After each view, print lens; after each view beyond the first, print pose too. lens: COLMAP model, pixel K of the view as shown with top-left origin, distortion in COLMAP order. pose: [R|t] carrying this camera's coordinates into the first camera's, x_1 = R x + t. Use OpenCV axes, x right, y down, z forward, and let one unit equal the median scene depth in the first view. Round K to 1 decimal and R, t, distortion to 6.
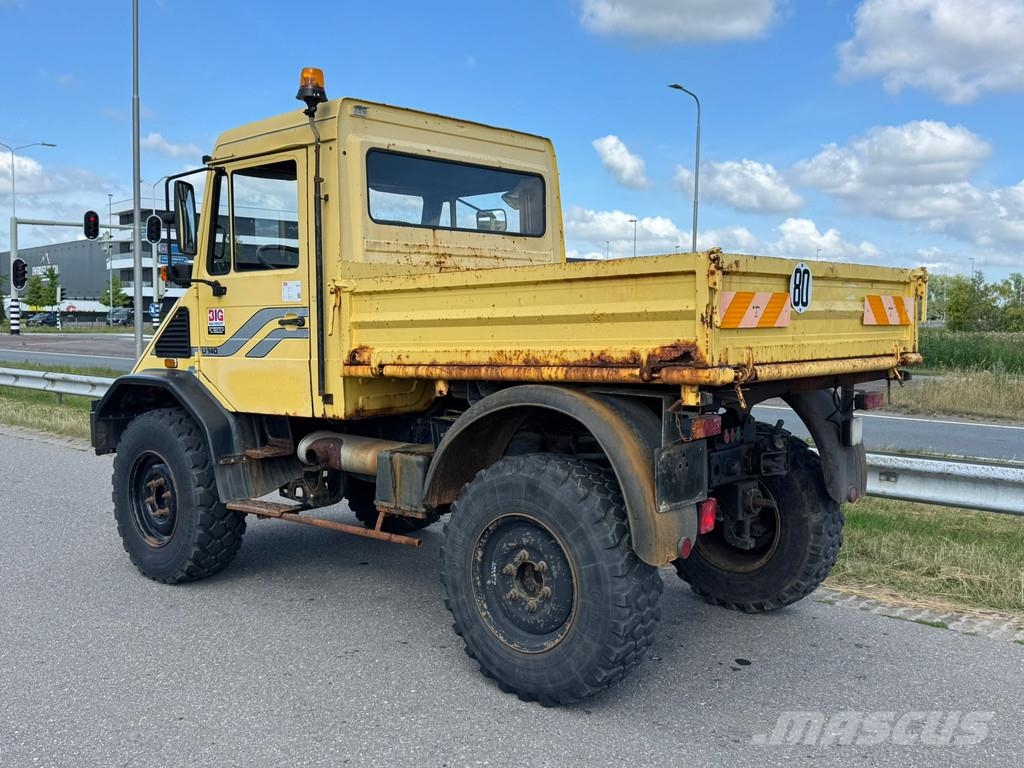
lens RADIAL K [[1010.2, 0, 508.6], [0, 1010.2, 388.2], [0, 0, 1]] dist [0.114166, -0.009100]
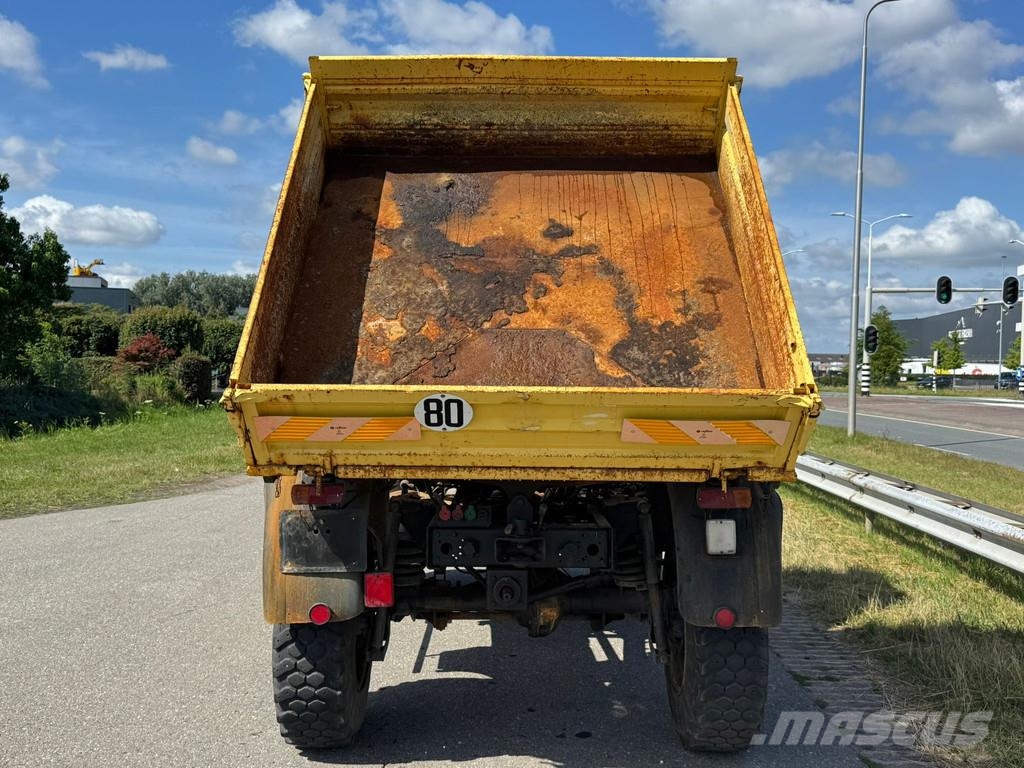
lens RADIAL K [[1024.5, 0, 512.0], [0, 1024.5, 384.0], [0, 0, 1]] dist [-0.009098, -0.007446]
pose [[0.653620, 0.017166, -0.756628, 0.736048], [-0.066157, 0.997212, -0.034527, -0.033139], [0.753926, 0.072624, 0.652933, 0.320765]]
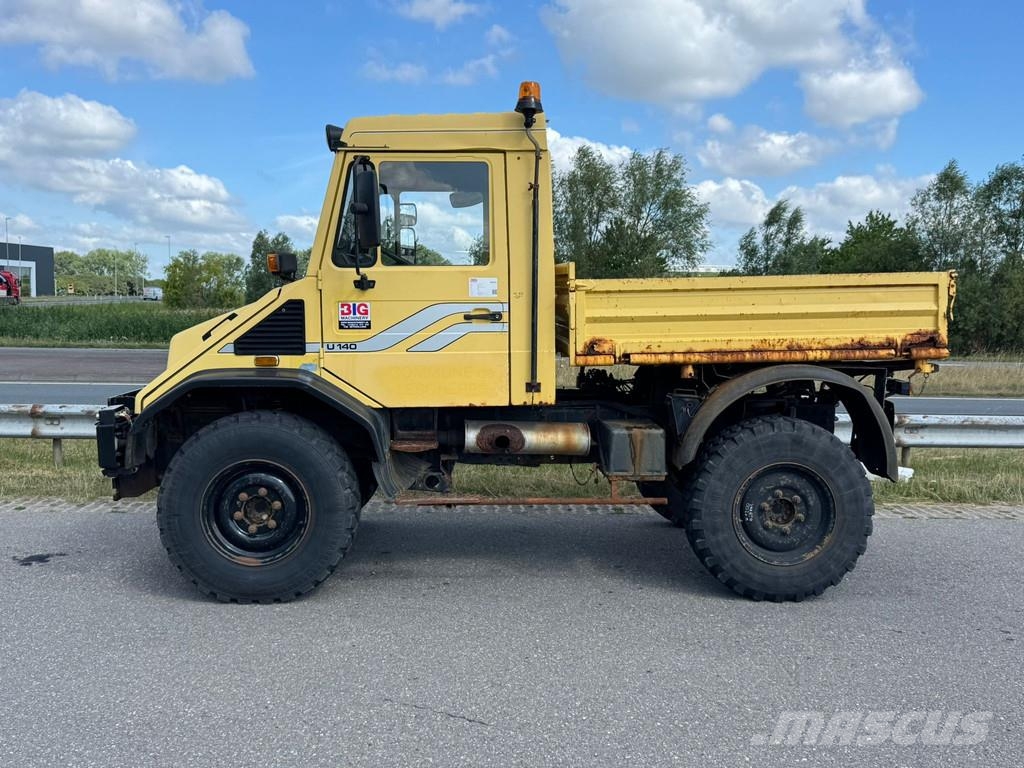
lens RADIAL K [[992.2, 0, 512.0], [0, 992.2, 384.0], [0, 0, 1]] dist [0.162243, -0.350249]
pose [[0.717575, -0.055950, 0.694230, -1.149402], [0.040451, 0.998434, 0.038656, -0.043292], [-0.695306, 0.000344, 0.718714, 0.306388]]
